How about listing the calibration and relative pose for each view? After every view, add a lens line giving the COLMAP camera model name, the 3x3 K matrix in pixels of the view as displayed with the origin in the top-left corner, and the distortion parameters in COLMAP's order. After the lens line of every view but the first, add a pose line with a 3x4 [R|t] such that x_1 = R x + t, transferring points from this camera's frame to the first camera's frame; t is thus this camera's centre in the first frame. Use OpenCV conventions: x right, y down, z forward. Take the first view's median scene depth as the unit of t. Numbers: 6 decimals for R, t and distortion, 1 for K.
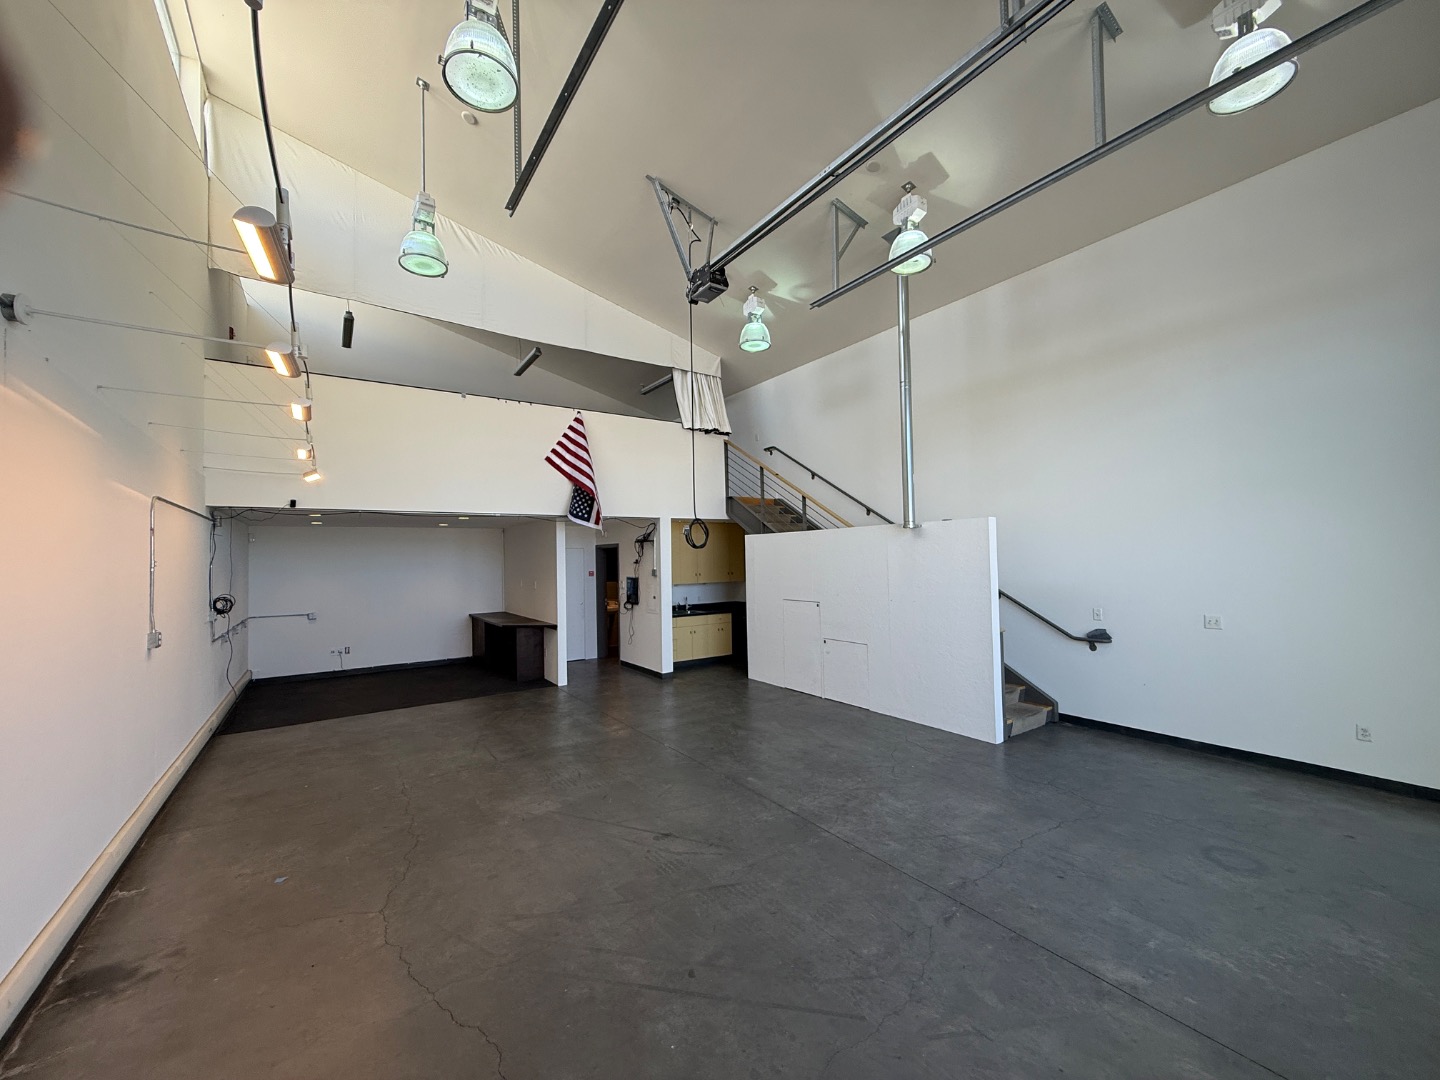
lens RADIAL K [[574.9, 0, 717.8], [0, 574.9, 542.6], [0, 0, 1]] dist [0.001832, -0.000374]
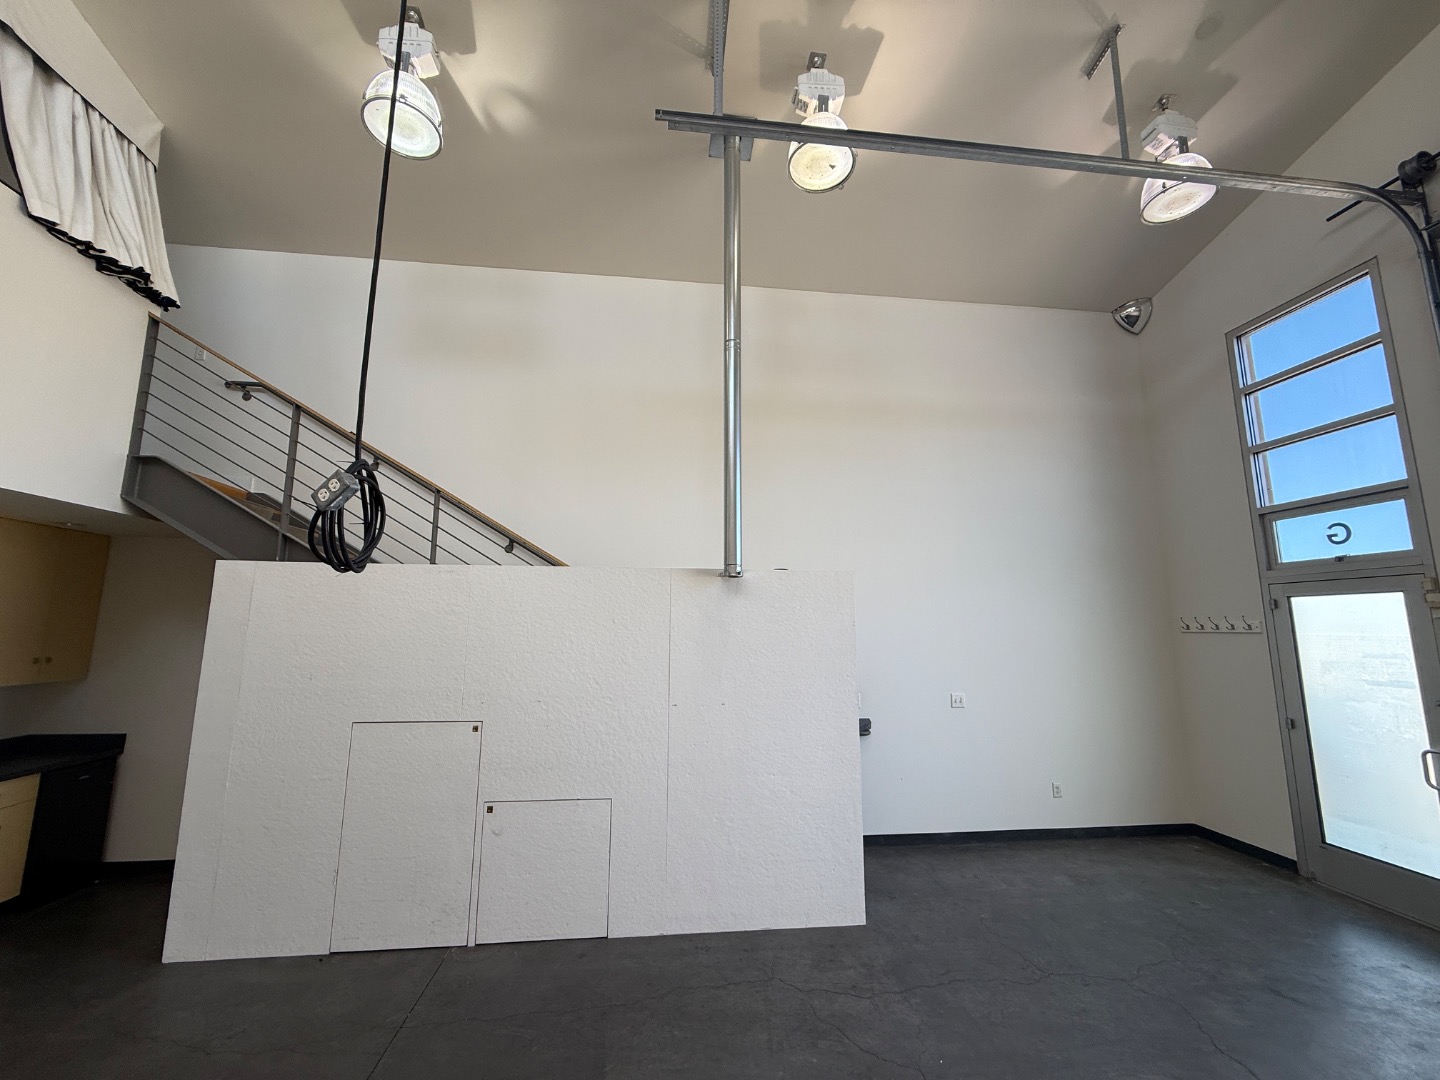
lens RADIAL K [[570.0, 0, 717.0], [0, 570.0, 543.4], [0, 0, 1]] dist [-0.000997, 0.000163]
pose [[0.464504, 0.155208, 0.871864, -0.217682], [-0.039174, 0.987159, -0.154862, 0.036872], [-0.884704, 0.037780, 0.464620, 0.856113]]
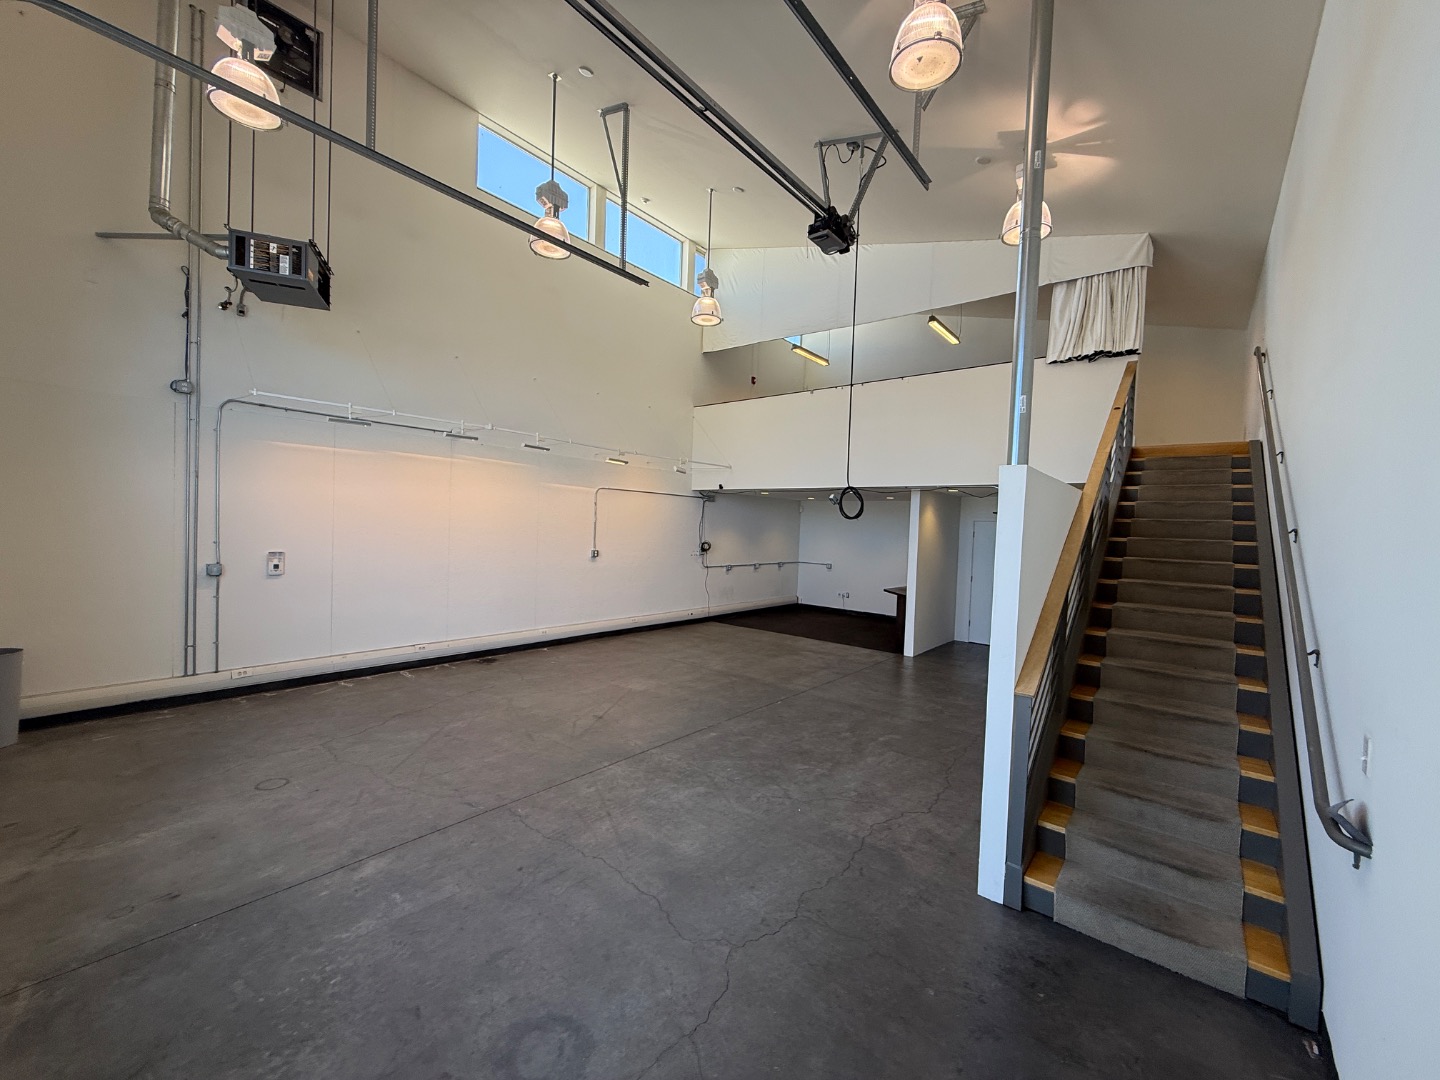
lens RADIAL K [[570.0, 0, 717.0], [0, 570.0, 543.4], [0, 0, 1]] dist [-0.000997, 0.000163]
pose [[0.272292, 0.058174, -0.960454, 0.929487], [-0.014742, 0.998306, 0.056287, 0.000544], [0.962102, -0.001168, 0.272689, 0.639072]]
